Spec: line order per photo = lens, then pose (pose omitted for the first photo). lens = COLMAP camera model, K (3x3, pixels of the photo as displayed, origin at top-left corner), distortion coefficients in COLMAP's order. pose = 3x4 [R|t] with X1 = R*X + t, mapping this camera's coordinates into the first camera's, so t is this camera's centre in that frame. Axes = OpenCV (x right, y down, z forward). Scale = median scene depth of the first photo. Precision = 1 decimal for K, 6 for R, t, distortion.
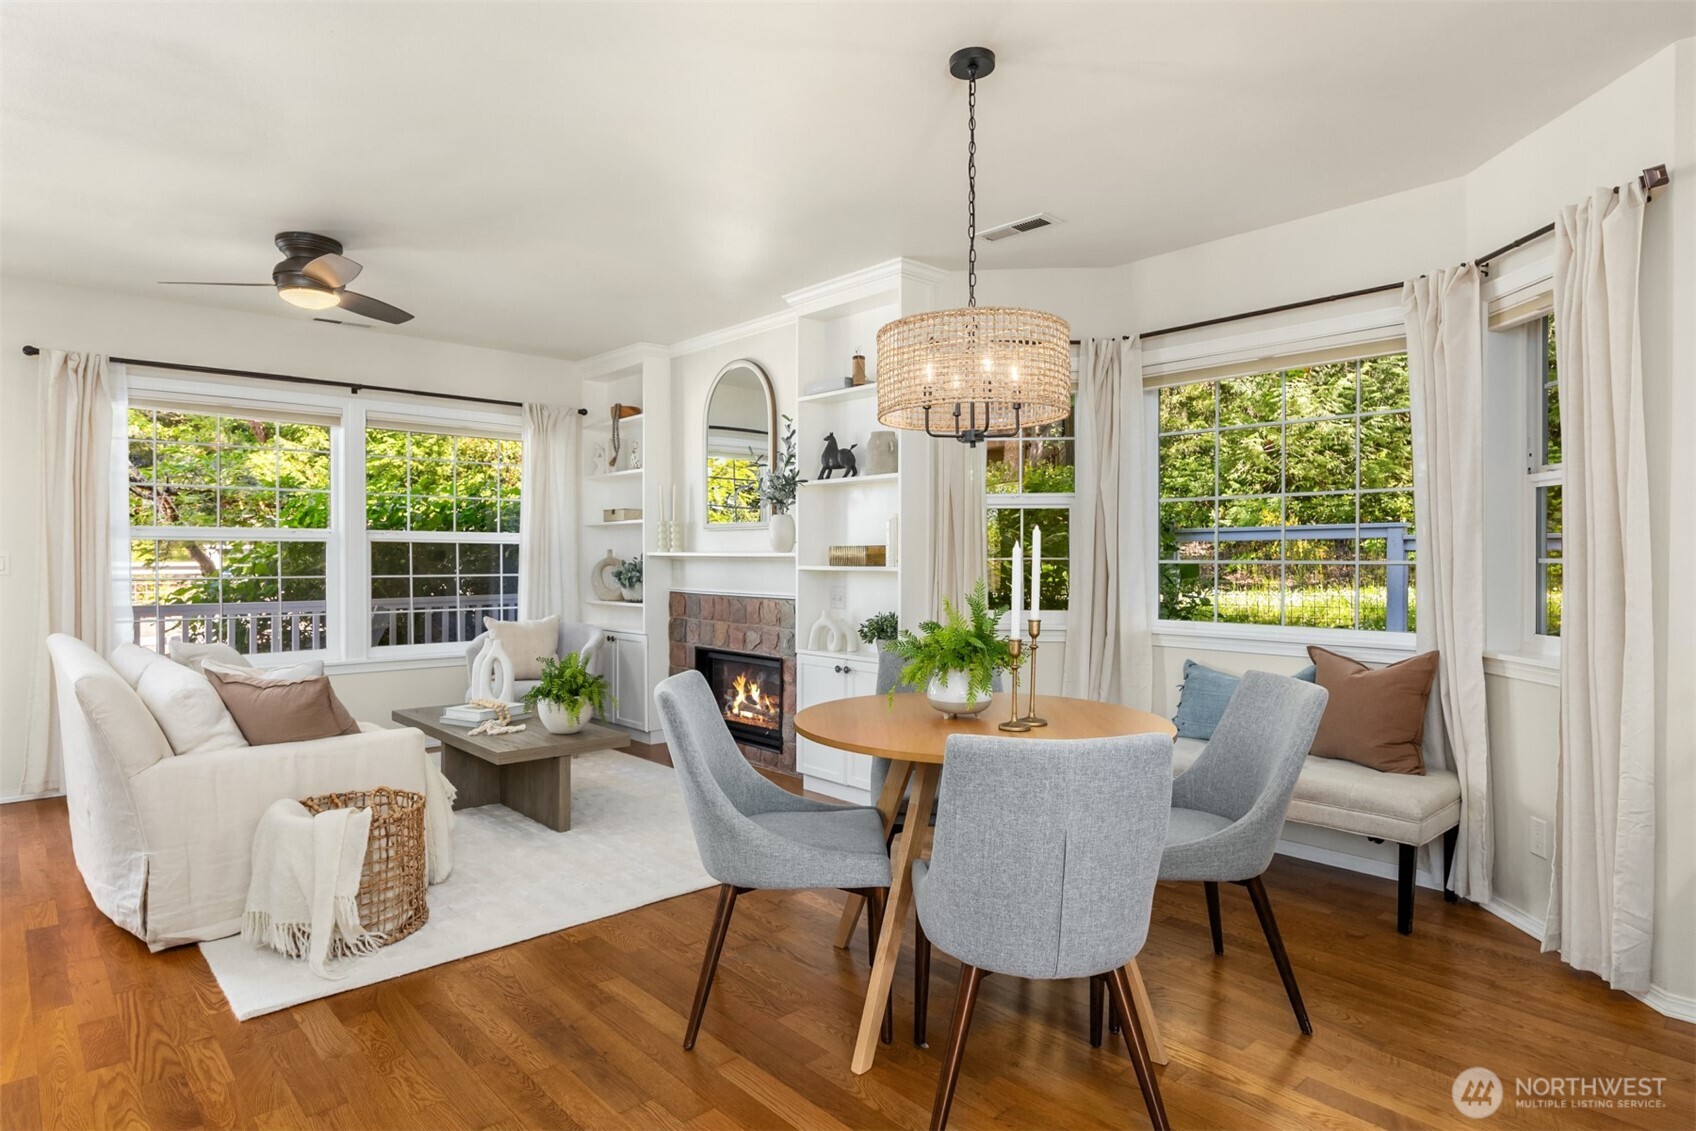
lens RADIAL K [[985.4, 0, 807.8], [0, 985.4, 562.5], [0, 0, 1]] dist [0.006409, -0.001810]
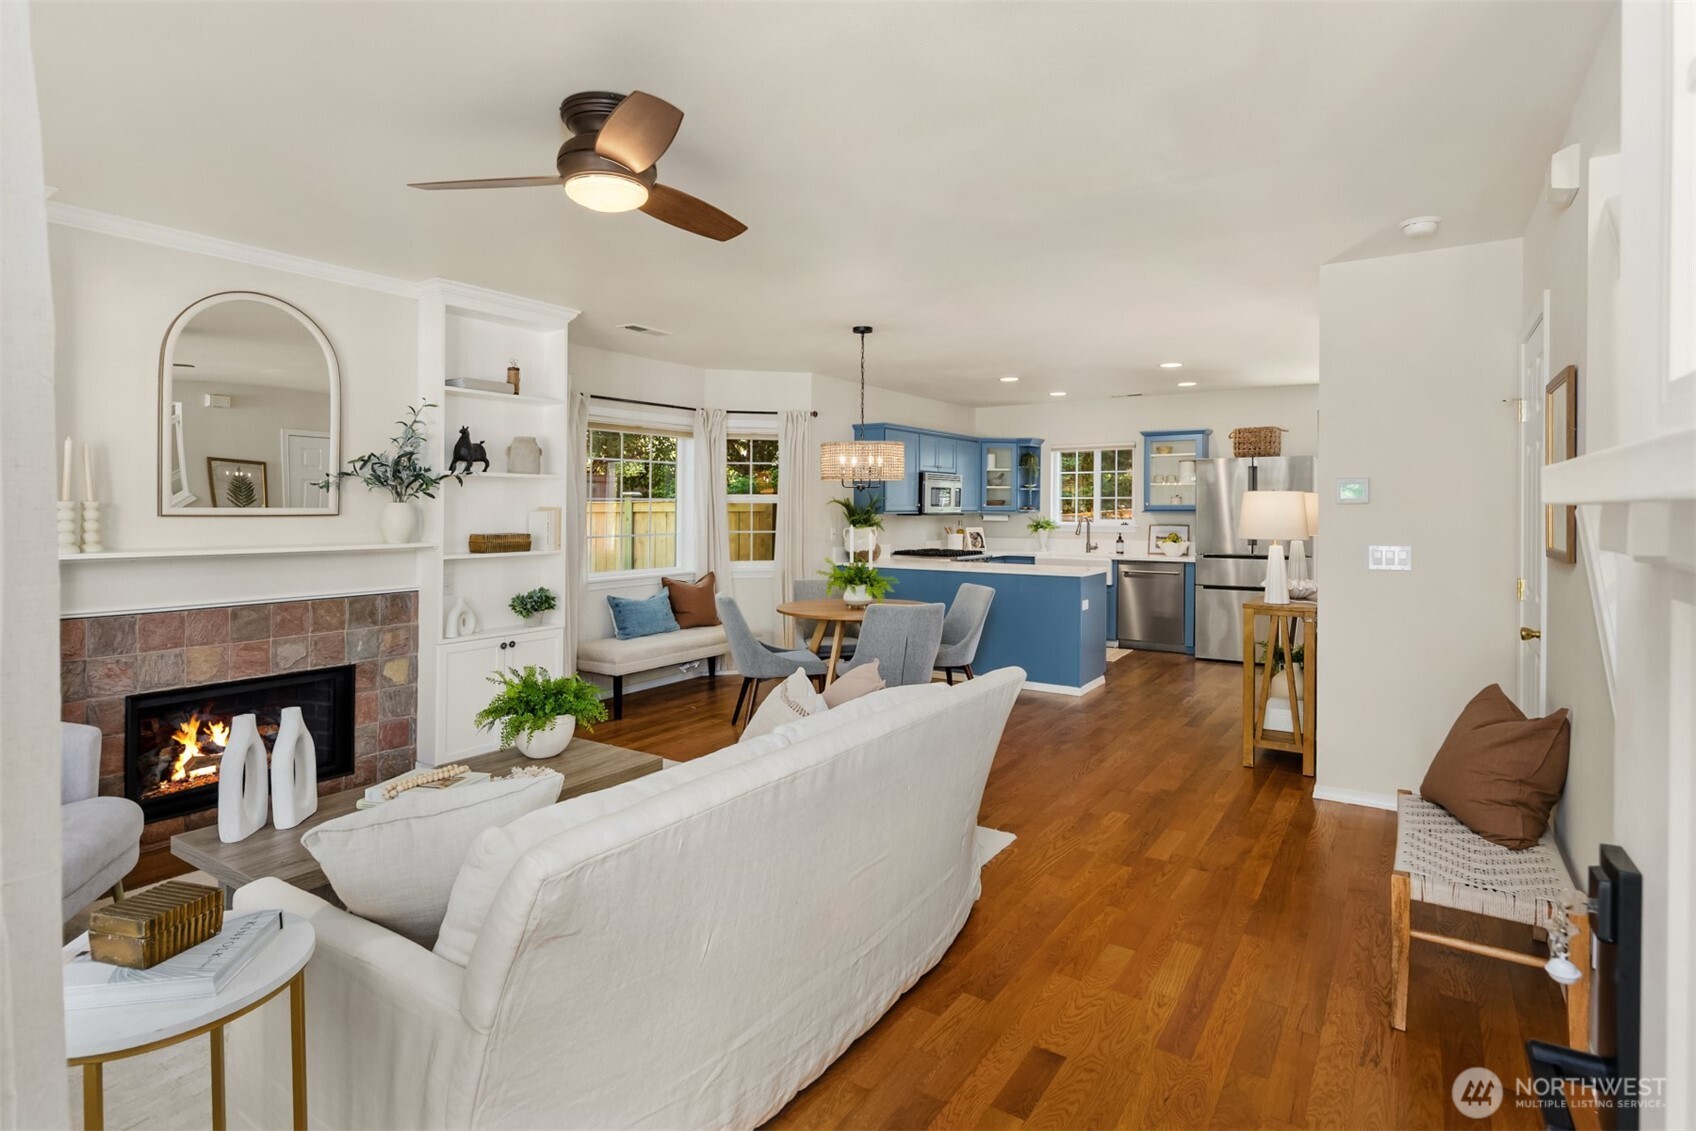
lens RADIAL K [[857.9, 0, 852.8], [0, 857.9, 503.8], [0, 0, 1]] dist [0.007176, 0.002553]
pose [[-0.283391, 0.004506, 0.958994, -0.986482], [0.006324, 0.999976, -0.002830, -0.045212], [-0.958984, 0.005262, -0.283413, 0.879473]]
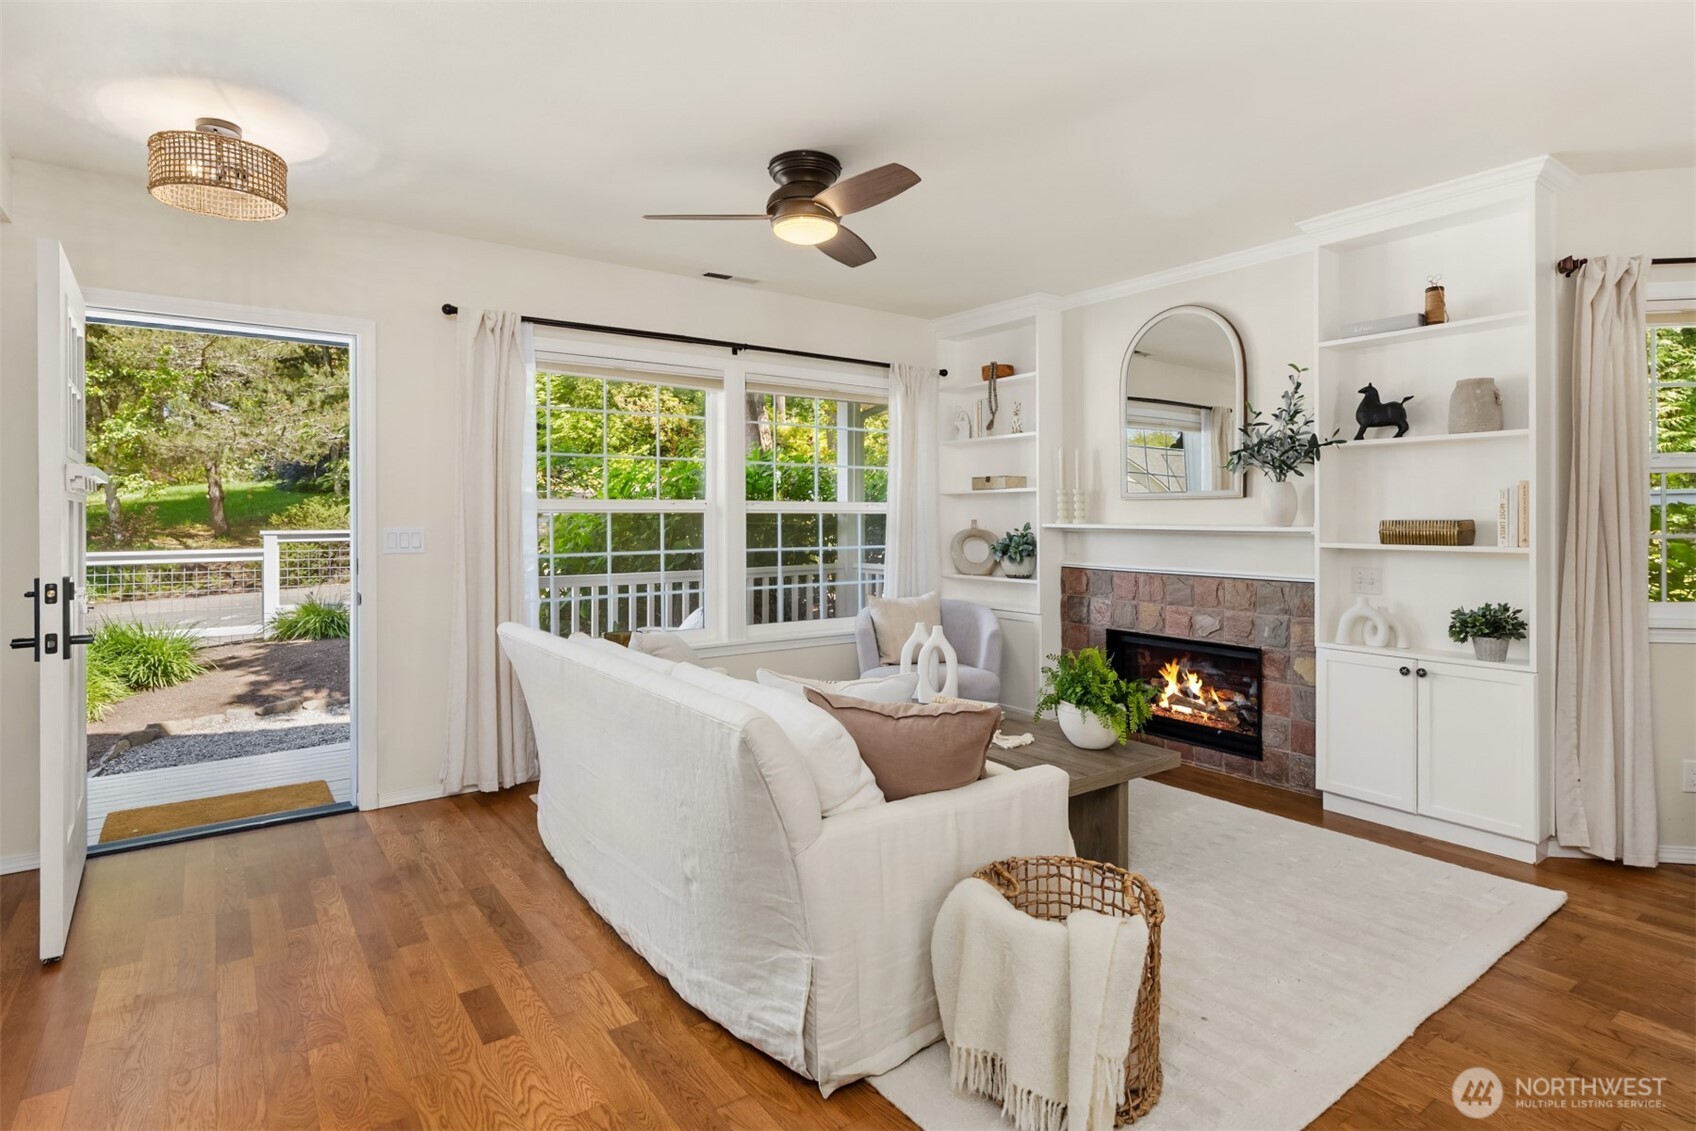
lens RADIAL K [[887.2, 0, 826.7], [0, 887.2, 515.6], [0, 0, 1]] dist [0.009632, -0.001474]
pose [[0.995775, -0.003039, -0.091771, -0.371131], [0.002389, 0.999971, -0.007193, -0.016176], [0.091790, 0.006944, 0.995754, 0.215529]]
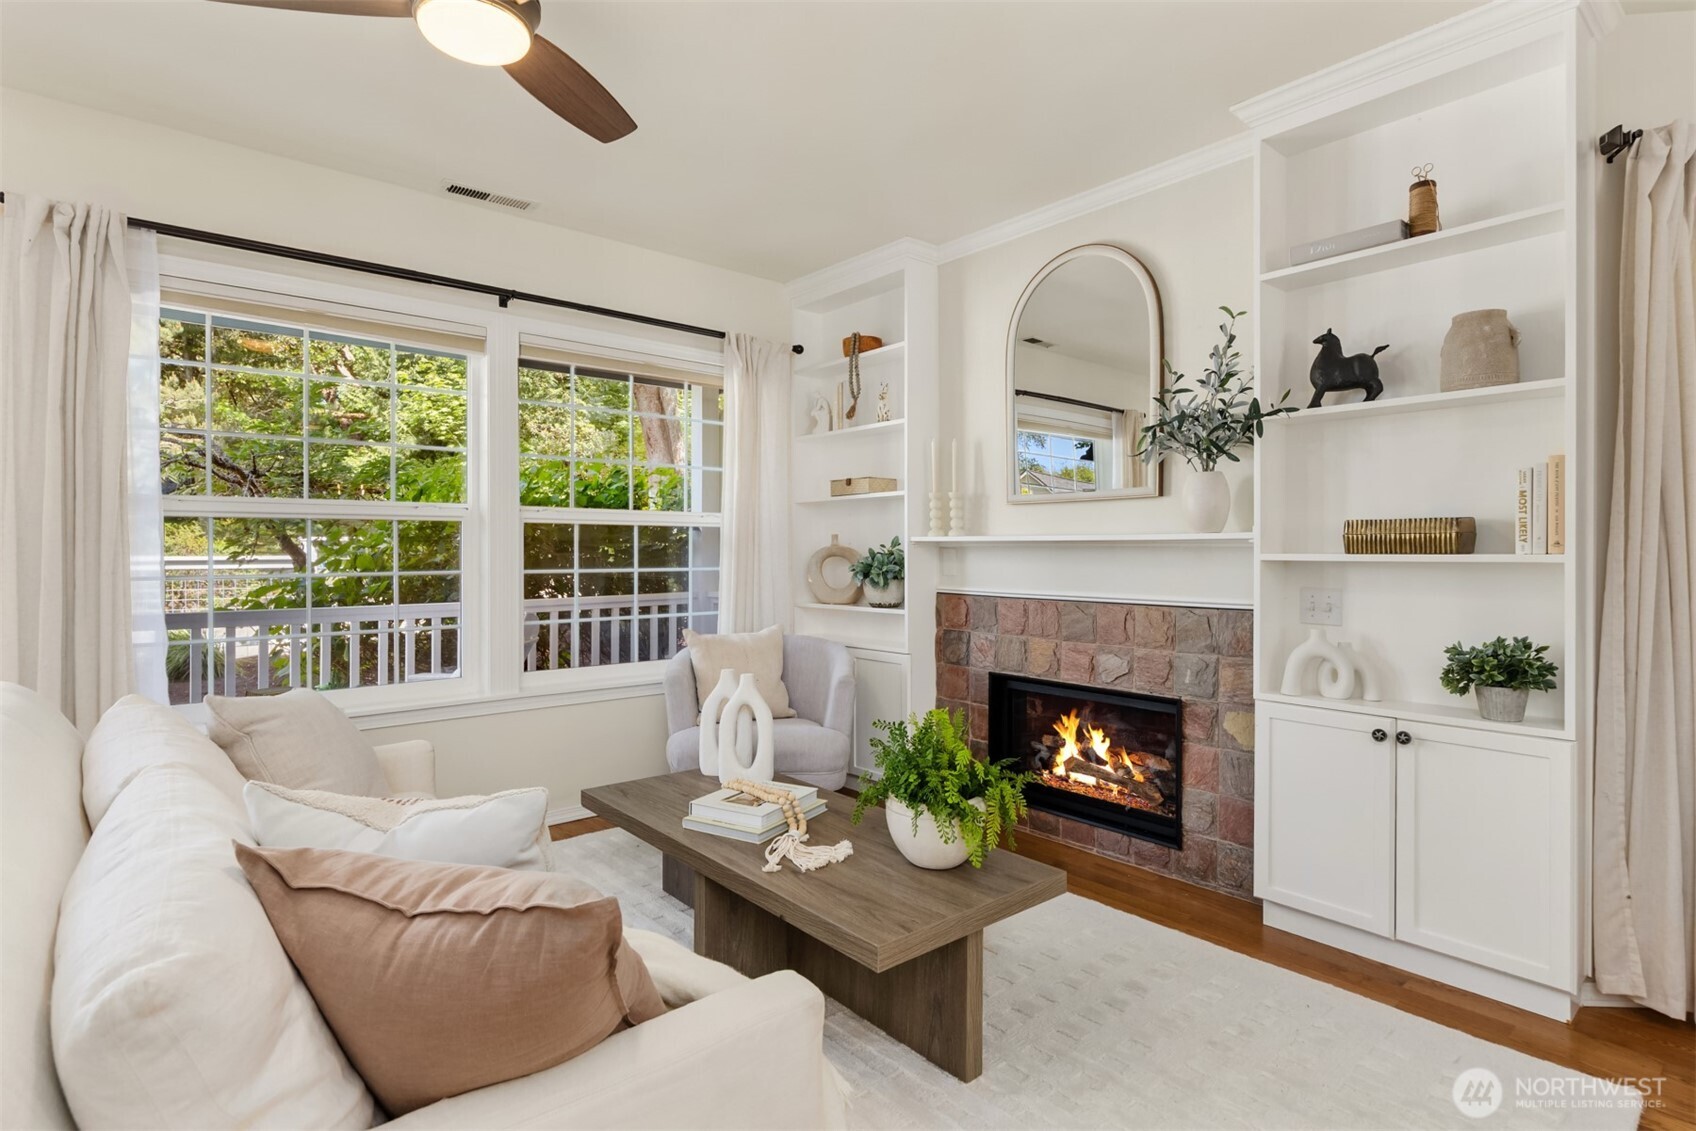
lens RADIAL K [[887.2, 0, 840.5], [0, 887.2, 552.1], [0, 0, 1]] dist [0.009632, -0.001474]
pose [[0.999984, -0.000467, -0.005718, -0.272830], [0.000434, 0.999984, -0.005704, 0.005062], [0.005720, 0.005701, 0.999967, 0.472708]]
